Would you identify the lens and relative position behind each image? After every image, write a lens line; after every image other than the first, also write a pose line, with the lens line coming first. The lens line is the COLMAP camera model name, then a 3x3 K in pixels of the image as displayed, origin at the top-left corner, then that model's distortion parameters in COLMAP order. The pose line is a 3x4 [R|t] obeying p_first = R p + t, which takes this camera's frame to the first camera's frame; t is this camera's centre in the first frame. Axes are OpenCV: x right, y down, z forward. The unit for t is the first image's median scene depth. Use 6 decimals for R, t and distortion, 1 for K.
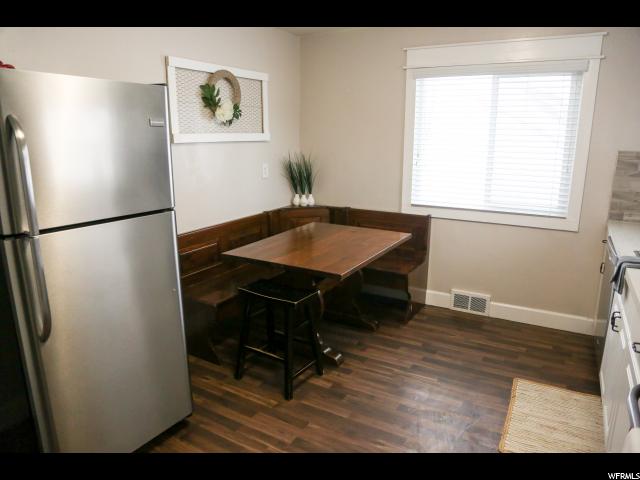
lens RADIAL K [[436.6, 0, 319.0], [0, 436.6, 241.1], [0, 0, 1]] dist [-0.108734, 0.048539]
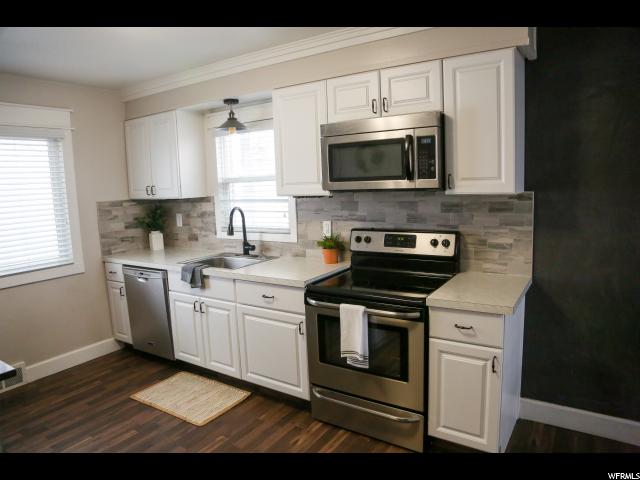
lens RADIAL K [[436.6, 0, 318.9], [0, 436.6, 239.8], [0, 0, 1]] dist [-0.108734, 0.048539]
pose [[0.038330, -0.132870, 0.990392, -0.541495], [0.273987, 0.954534, 0.117455, -0.071058], [-0.960969, 0.266853, 0.072991, 0.275491]]
